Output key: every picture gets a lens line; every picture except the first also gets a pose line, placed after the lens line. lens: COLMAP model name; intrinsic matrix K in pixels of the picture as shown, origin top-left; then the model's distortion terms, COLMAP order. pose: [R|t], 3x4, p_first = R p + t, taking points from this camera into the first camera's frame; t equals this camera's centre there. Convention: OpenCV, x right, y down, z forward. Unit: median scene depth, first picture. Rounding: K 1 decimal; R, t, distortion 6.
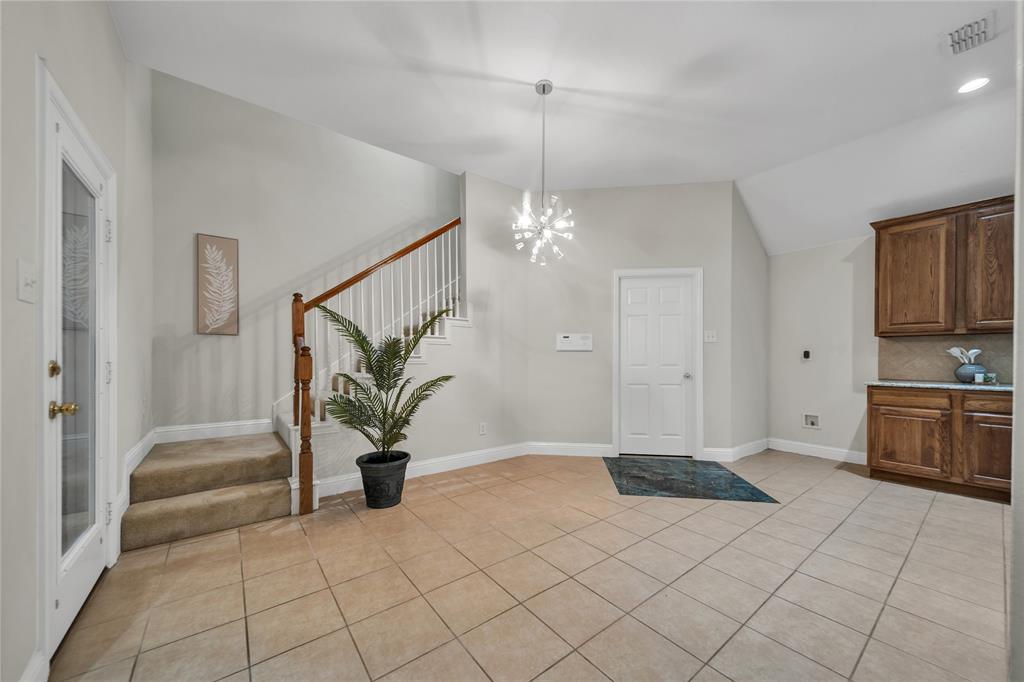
lens RADIAL K [[367.8, 0, 511.2], [0, 367.8, 357.2], [0, 0, 1]] dist [0.002419, 0.000022]
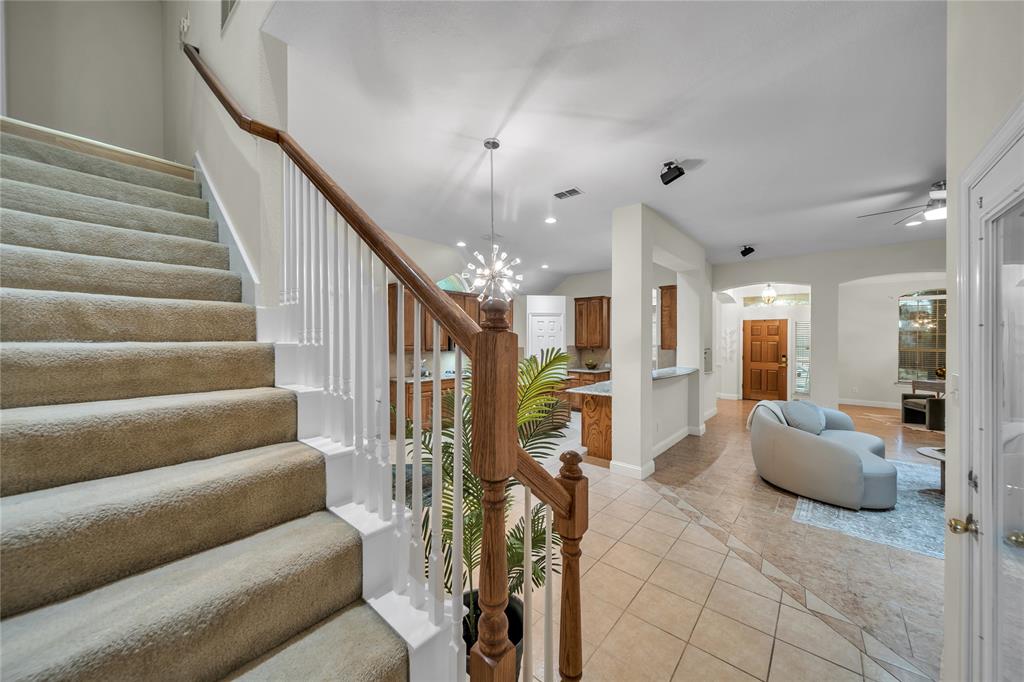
lens RADIAL K [[367.8, 0, 507.6], [0, 367.8, 338.8], [0, 0, 1]] dist [0.002419, 0.000022]
pose [[-0.204926, 0.001736, 0.978776, -0.856983], [0.001596, 0.999998, -0.001439, -0.141201], [-0.978776, 0.001267, -0.204928, 1.040133]]
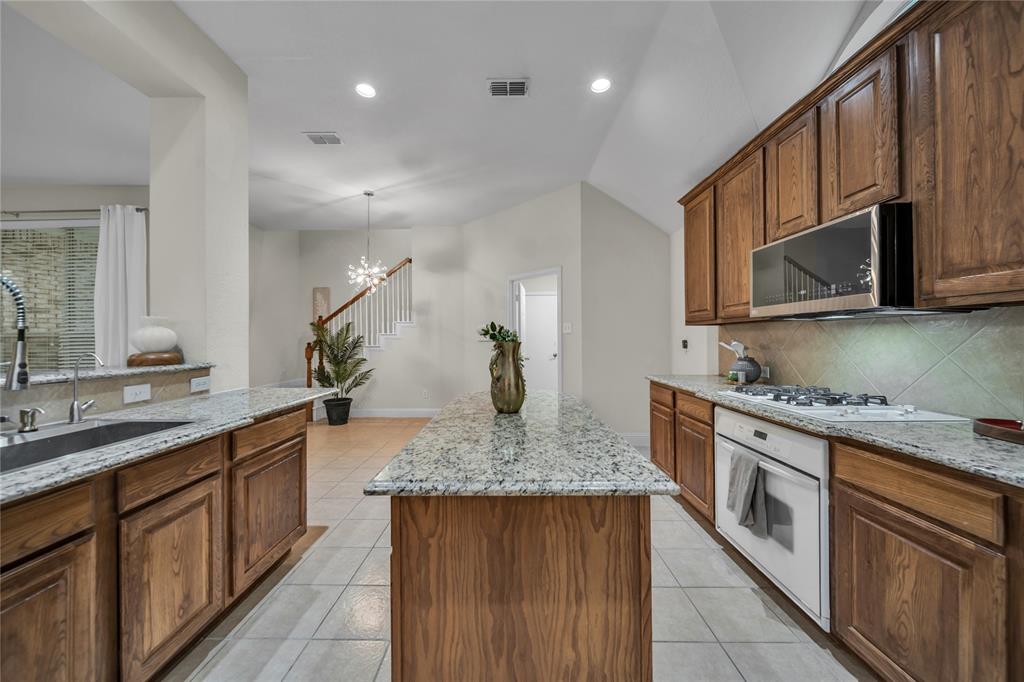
lens RADIAL K [[367.8, 0, 504.7], [0, 367.8, 341.4], [0, 0, 1]] dist [0.002419, 0.000022]
pose [[0.781370, -0.002093, -0.624065, 1.492300], [0.005502, 0.999979, 0.003535, -0.029704], [0.624044, -0.006196, 0.781365, 0.031117]]
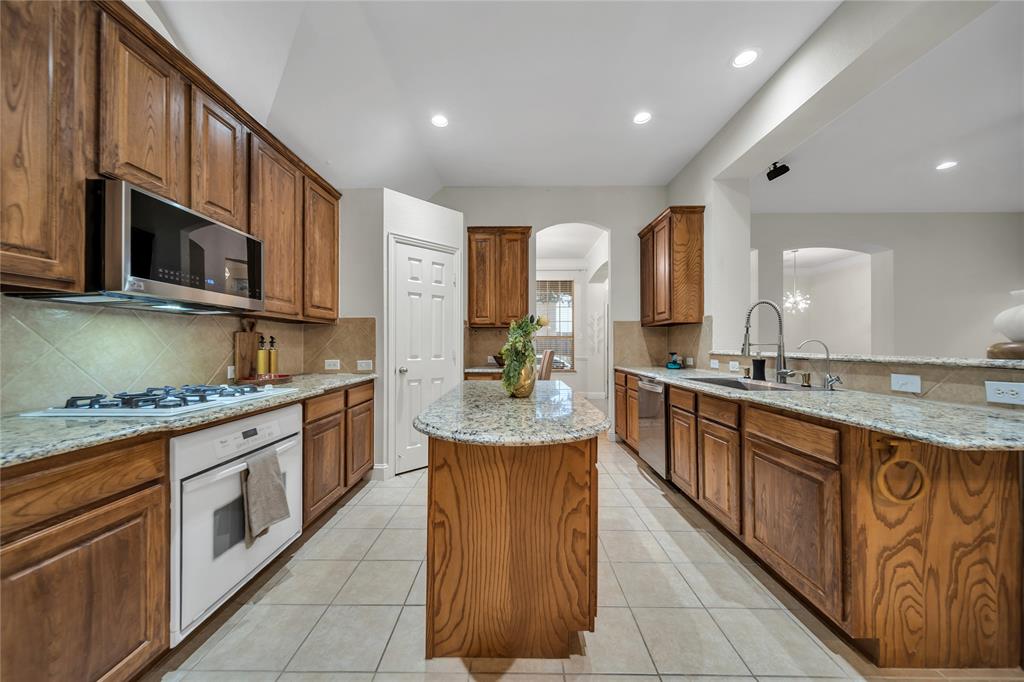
lens RADIAL K [[367.8, 0, 511.5], [0, 367.8, 346.6], [0, 0, 1]] dist [0.002419, 0.000022]
pose [[-0.788839, -0.002075, 0.614596, 0.775570], [0.001108, 0.999988, 0.004798, -0.006504], [-0.614599, 0.004466, -0.788827, 0.968491]]
